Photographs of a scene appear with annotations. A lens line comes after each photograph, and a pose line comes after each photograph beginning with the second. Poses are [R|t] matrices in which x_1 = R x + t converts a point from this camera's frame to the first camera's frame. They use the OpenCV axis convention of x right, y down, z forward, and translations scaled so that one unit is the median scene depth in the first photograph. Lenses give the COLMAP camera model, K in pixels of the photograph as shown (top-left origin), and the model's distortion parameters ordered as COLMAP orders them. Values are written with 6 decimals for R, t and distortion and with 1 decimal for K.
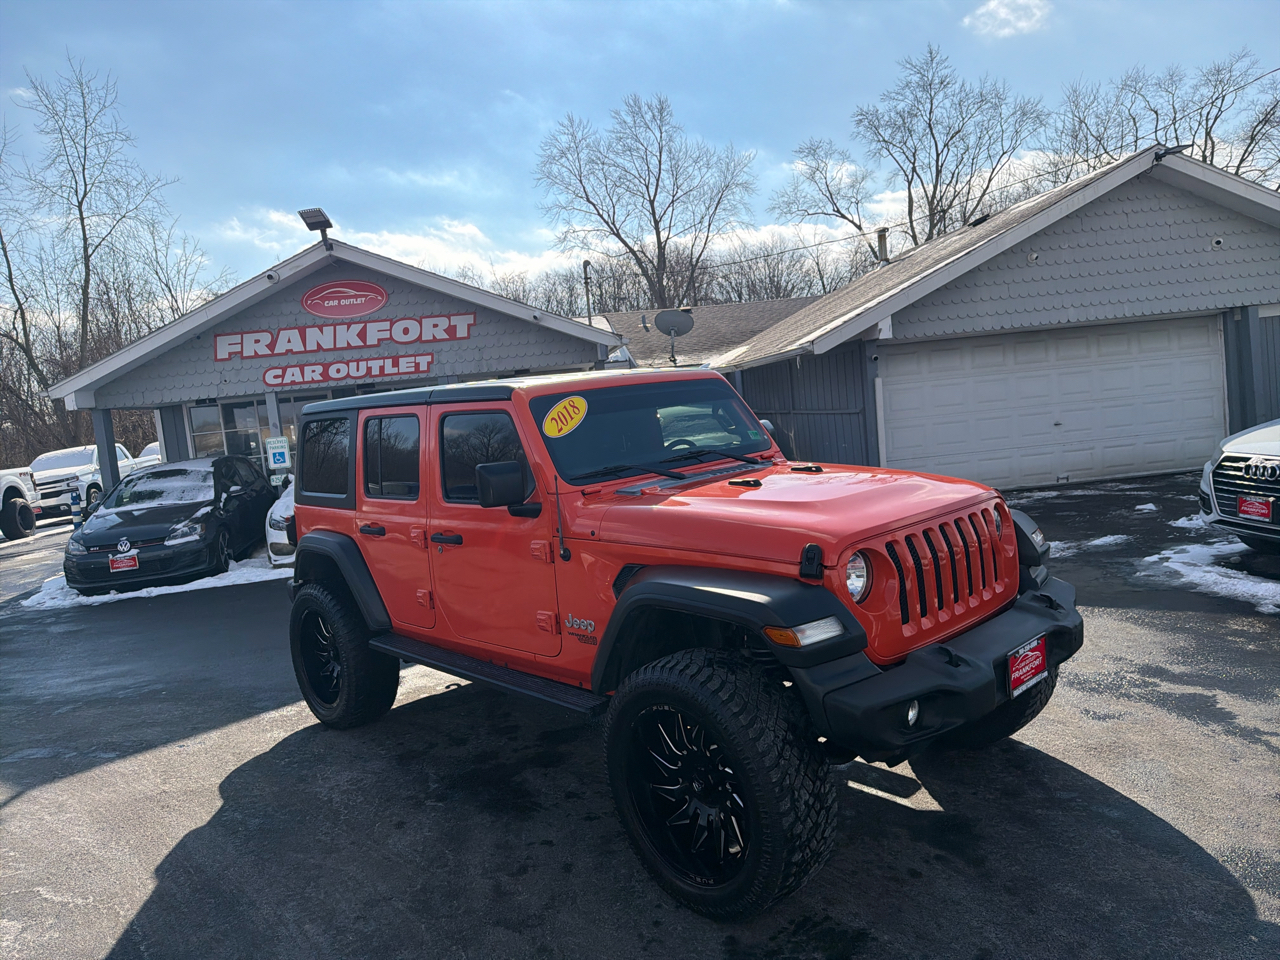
lens RADIAL K [[897.6, 0, 633.8], [0, 897.6, 468.2], [0, 0, 1]] dist [0.038580, -0.040696]
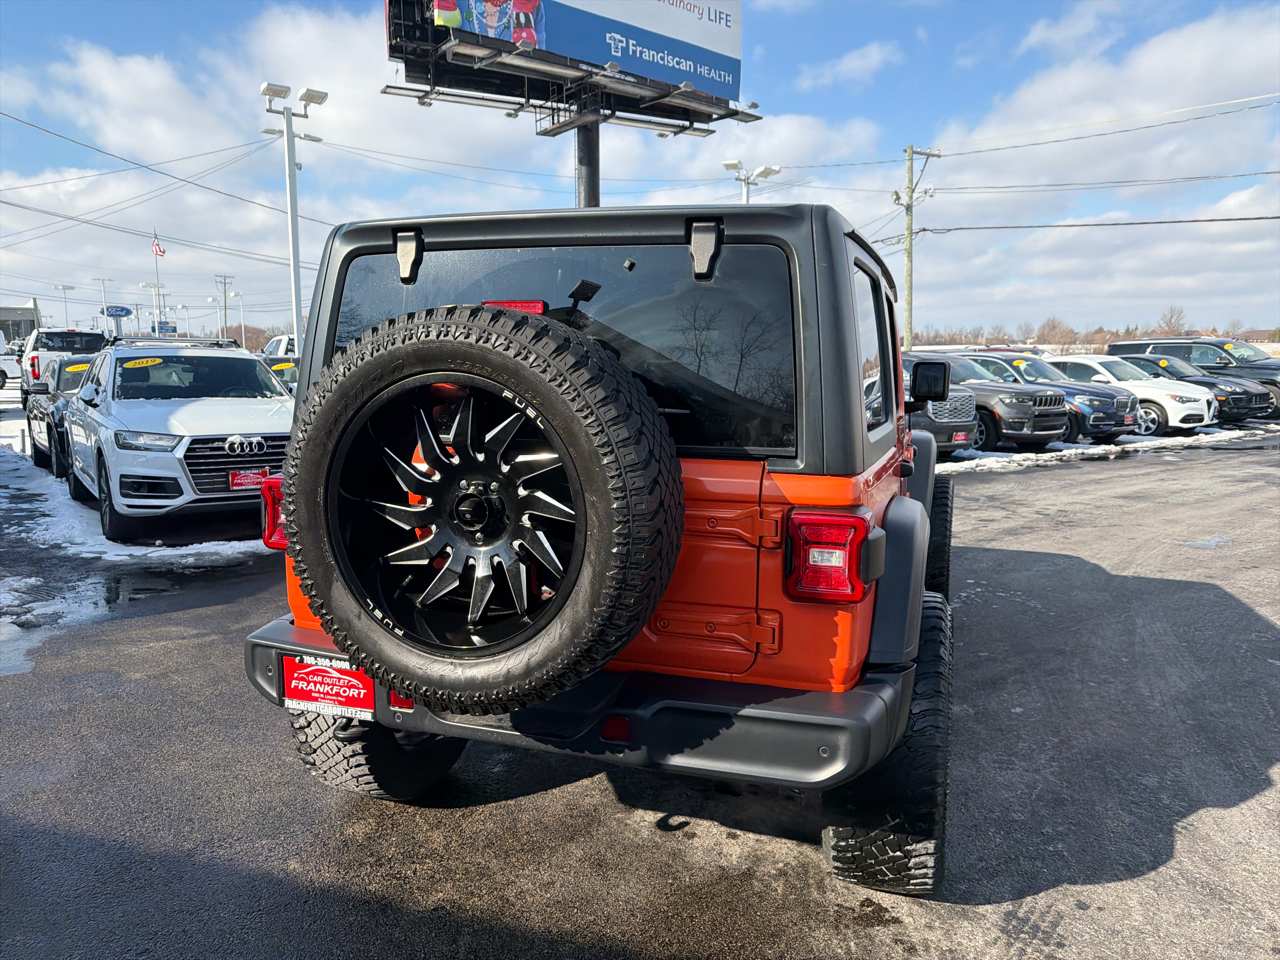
lens RADIAL K [[901.6, 0, 641.6], [0, 901.6, 476.8], [0, 0, 1]] dist [0.025190, -0.033426]
pose [[-0.480737, -0.019806, 0.876641, -0.570768], [0.113405, 0.989944, 0.084556, -0.000147], [-0.869501, 0.140064, -0.473657, 1.095579]]
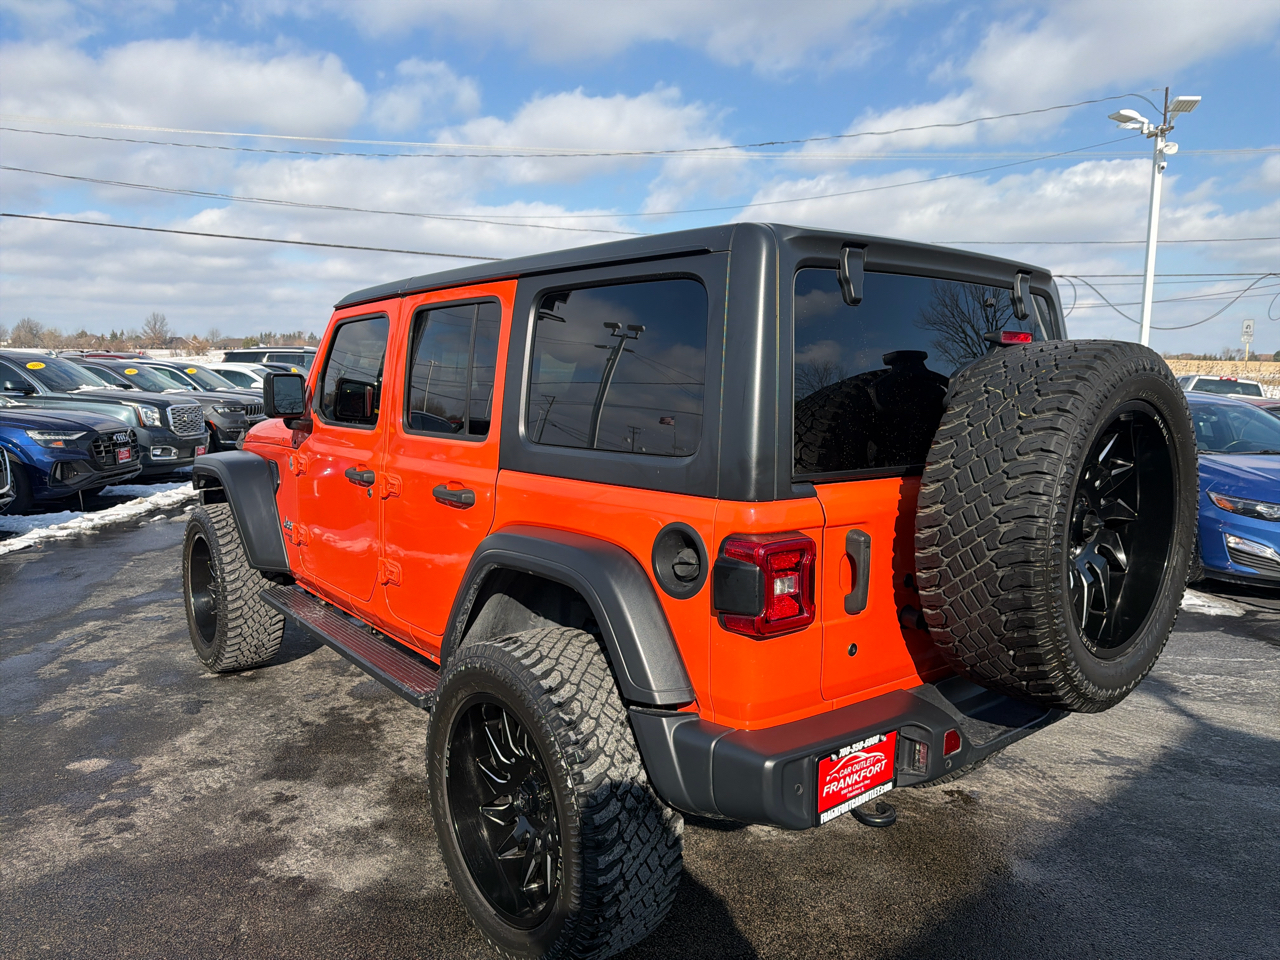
lens RADIAL K [[901.6, 0, 627.3], [0, 901.6, 483.8], [0, 0, 1]] dist [0.025190, -0.033426]
pose [[-0.994053, 0.079996, 0.073892, -0.144990], [0.093298, 0.975553, 0.198977, -0.065542], [-0.056168, 0.204687, -0.977215, 1.330552]]
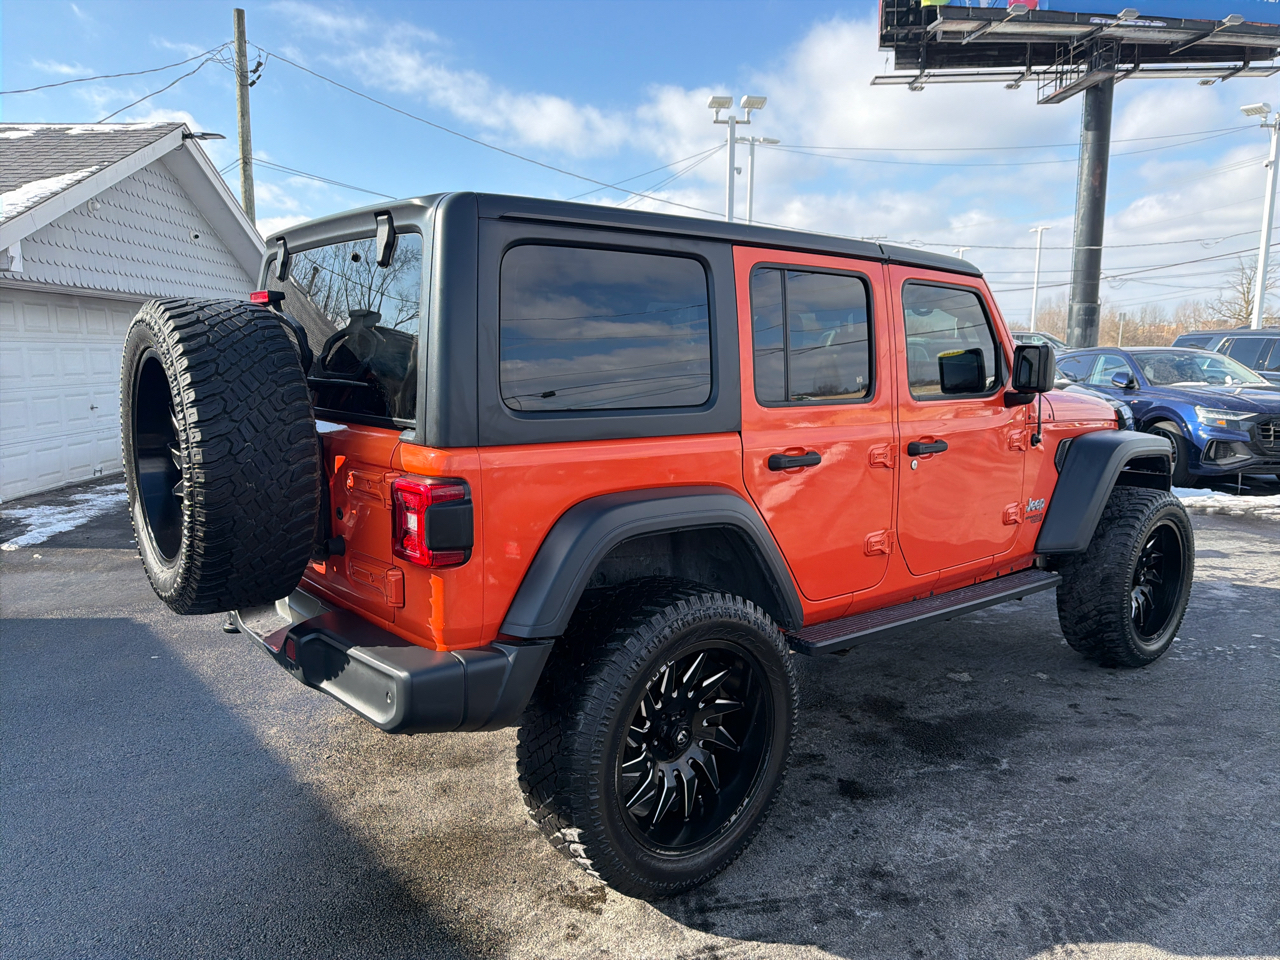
lens RADIAL K [[901.6, 0, 635.4], [0, 901.6, 477.9], [0, 0, 1]] dist [0.025190, -0.033426]
pose [[0.060423, -0.045663, 0.997128, -0.656222], [0.073181, 0.996467, 0.041199, 0.036433], [-0.995487, 0.070481, 0.063551, 0.795251]]
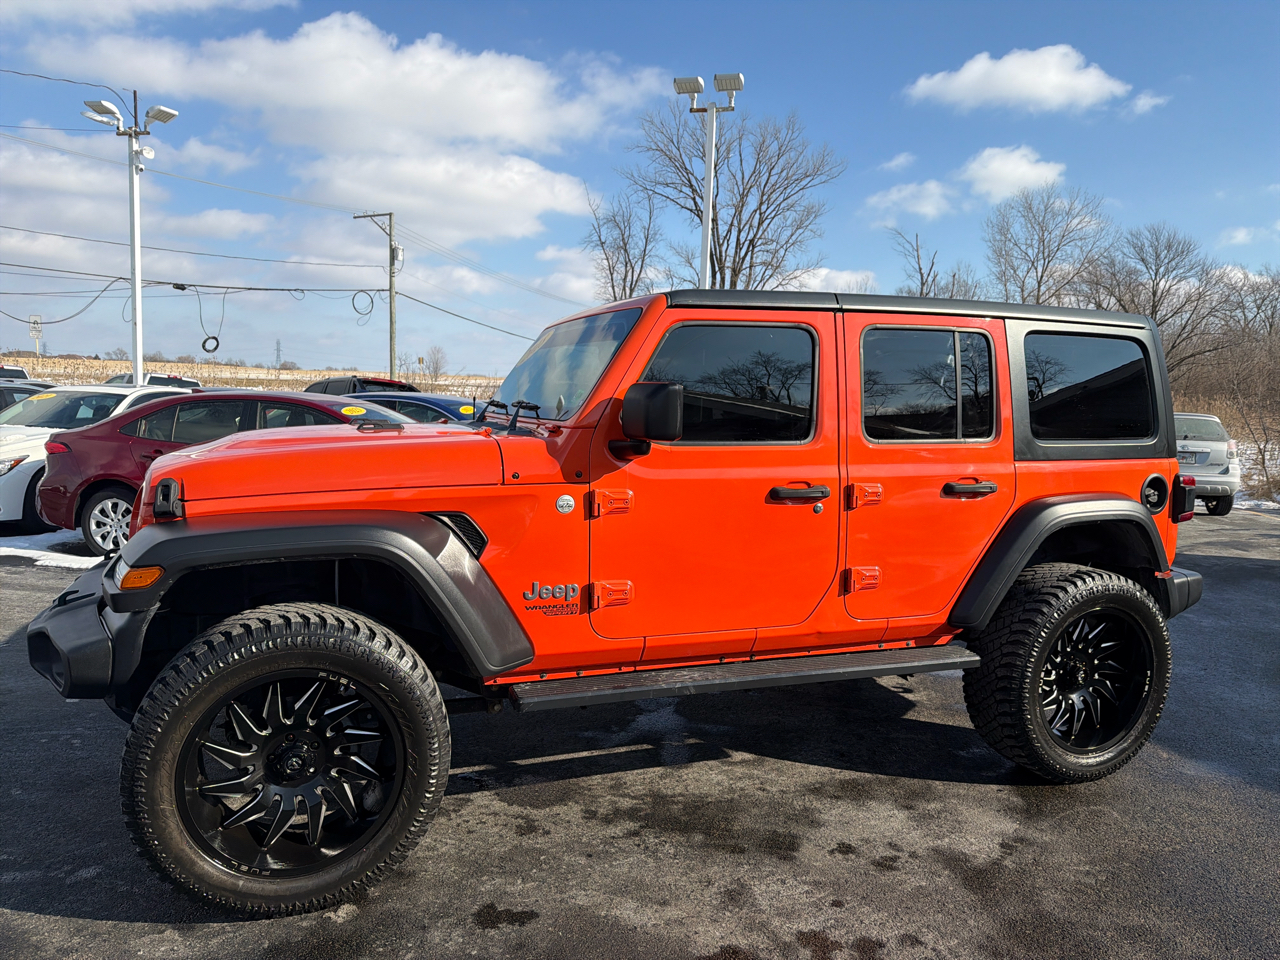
lens RADIAL K [[901.6, 0, 636.1], [0, 901.6, 490.6], [0, 0, 1]] dist [0.025190, -0.033426]
pose [[-0.369069, 0.188049, -0.910179, 0.522659], [-0.067329, 0.971334, 0.227985, -0.088103], [0.926960, 0.145424, -0.345828, 0.918594]]
